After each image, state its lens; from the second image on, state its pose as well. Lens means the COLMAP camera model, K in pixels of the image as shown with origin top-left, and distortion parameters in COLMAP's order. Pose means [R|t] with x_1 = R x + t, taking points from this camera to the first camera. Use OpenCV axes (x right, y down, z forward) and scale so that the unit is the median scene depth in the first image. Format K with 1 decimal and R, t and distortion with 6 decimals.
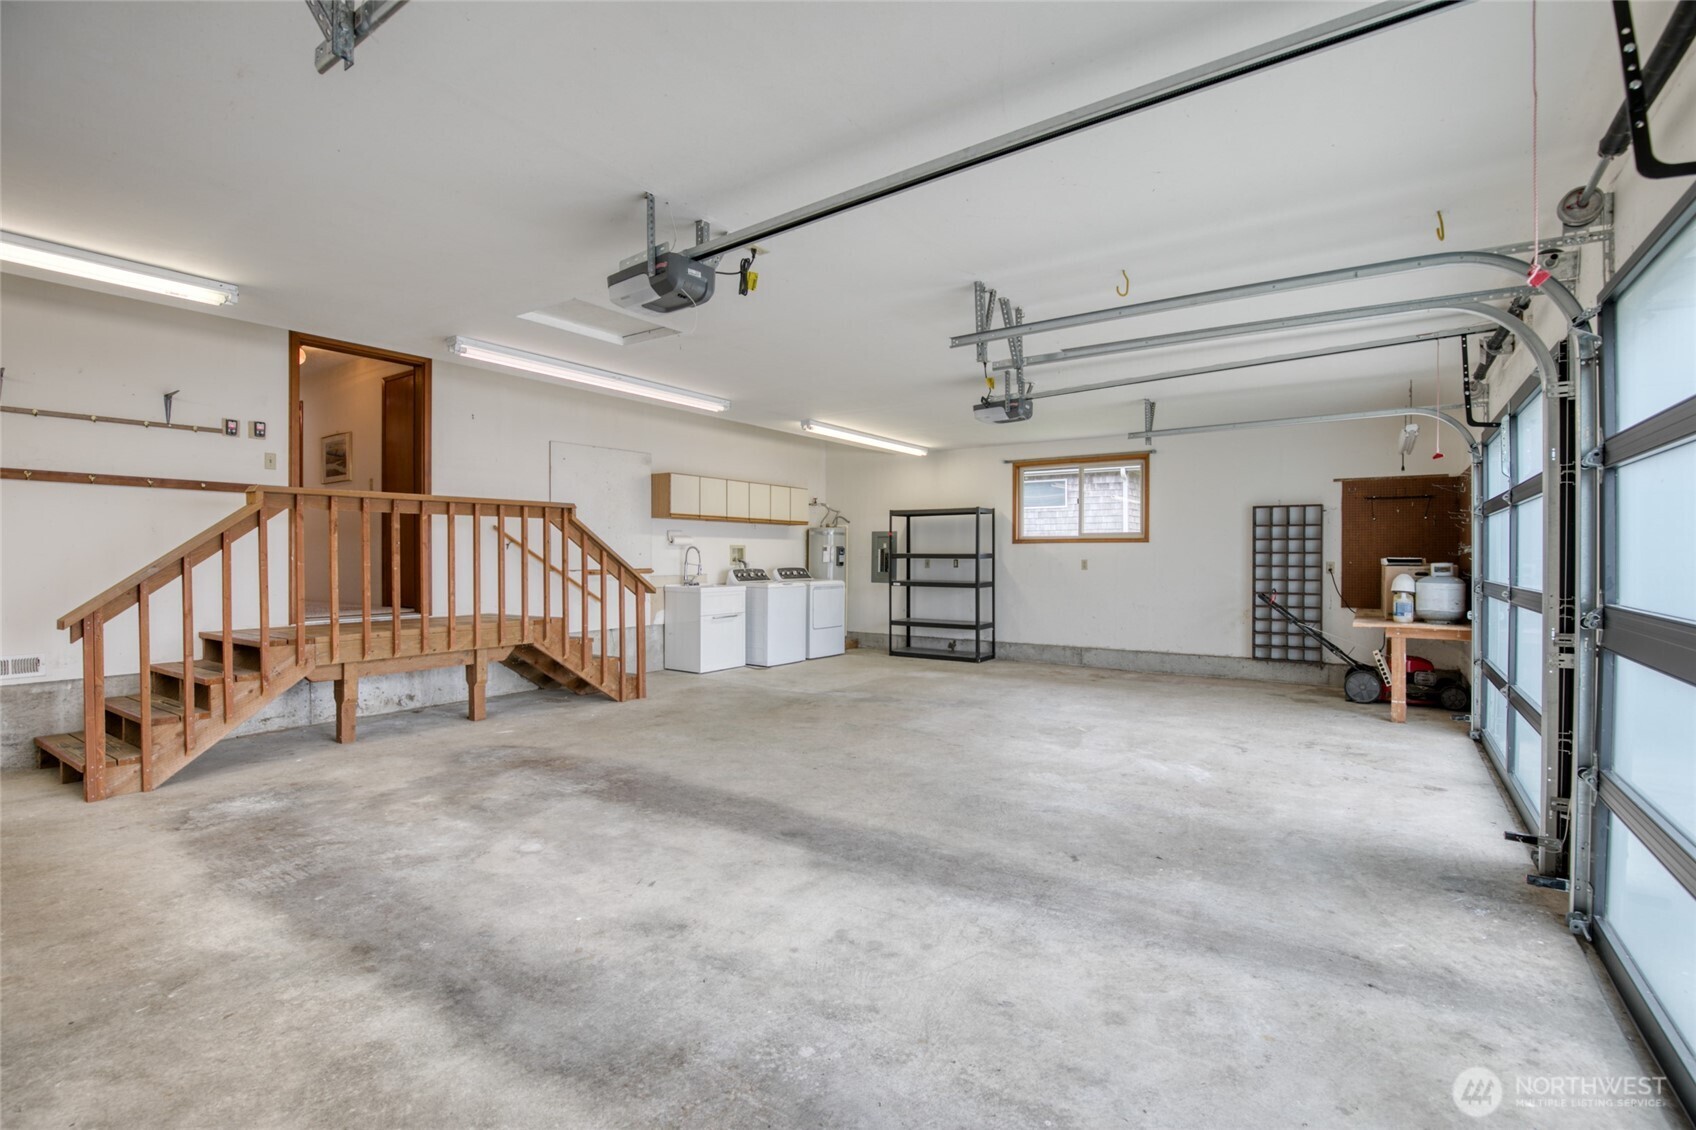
lens RADIAL K [[779.3, 0, 853.1], [0, 779.3, 565.2], [0, 0, 1]] dist [-0.038158, 0.007974]
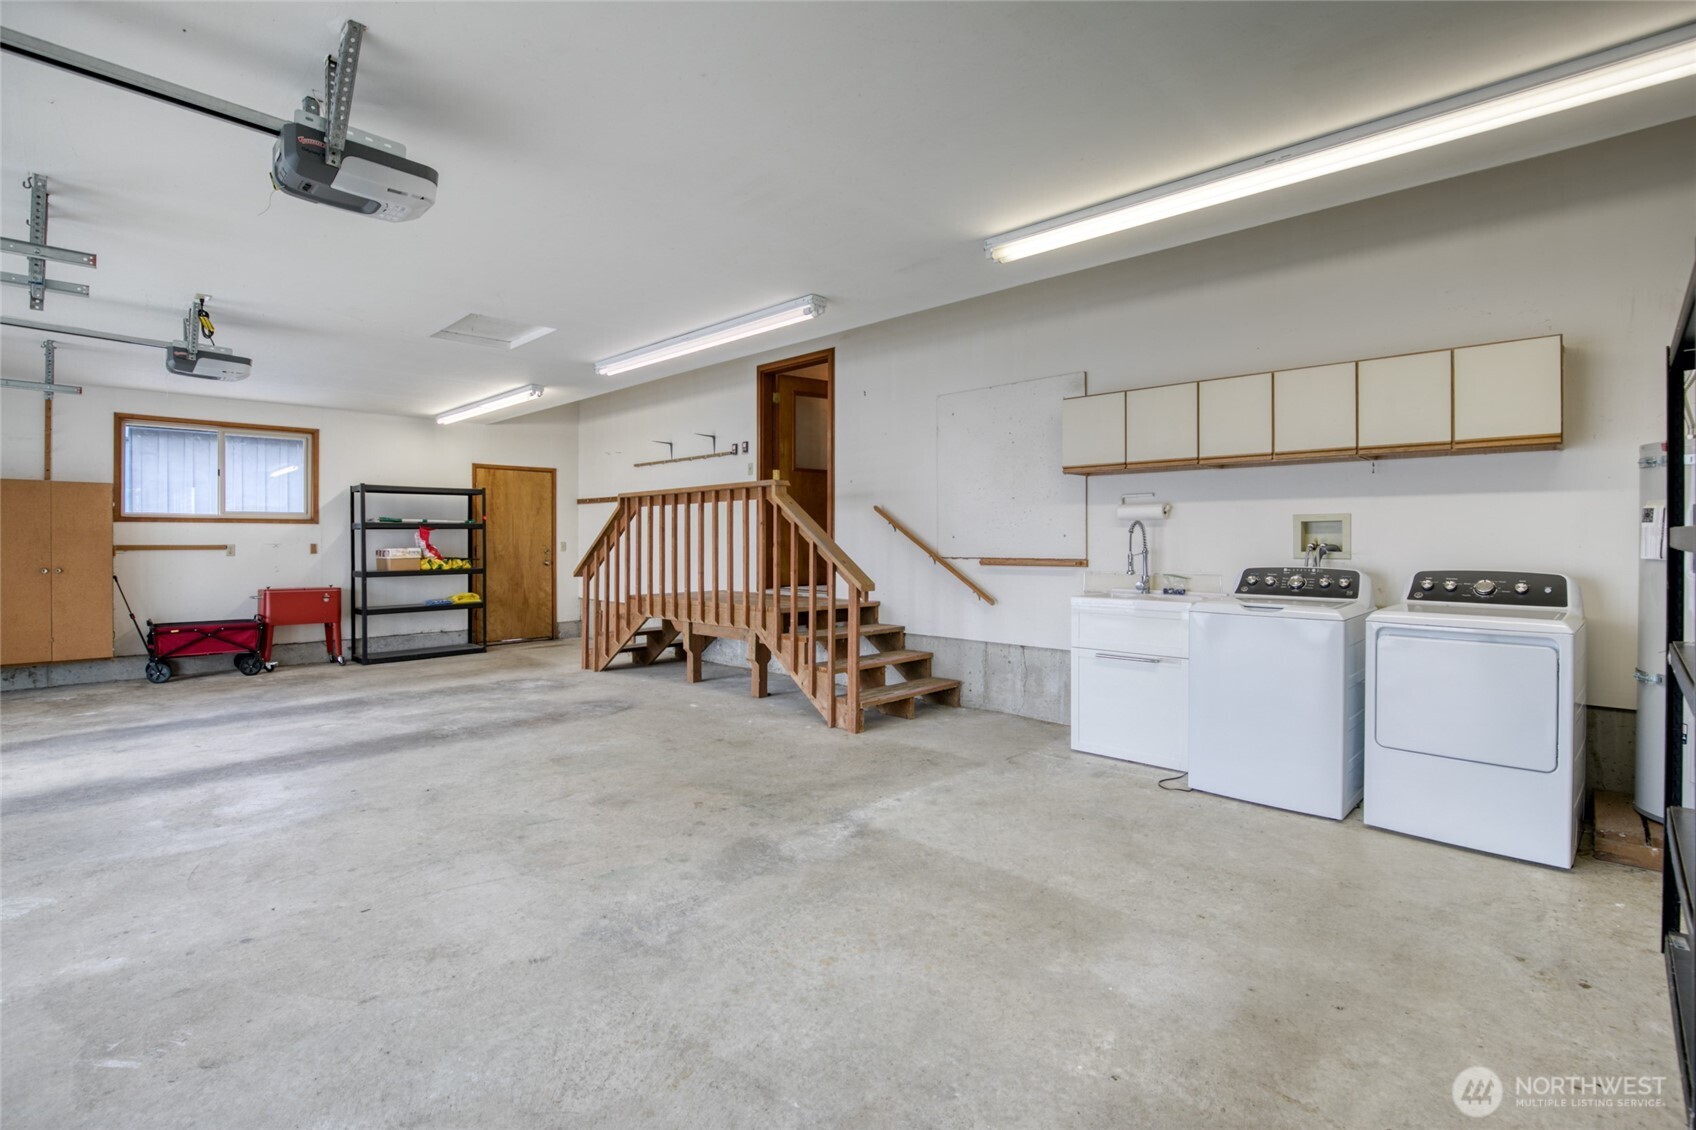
lens RADIAL K [[792.0, 0, 851.6], [0, 792.0, 537.1], [0, 0, 1]] dist [-0.030089, 0.000747]
pose [[-0.183410, 0.000480, -0.983036, 0.353752], [-0.008819, 0.999959, 0.002134, -0.011856], [0.982997, 0.009061, -0.183398, 0.865736]]
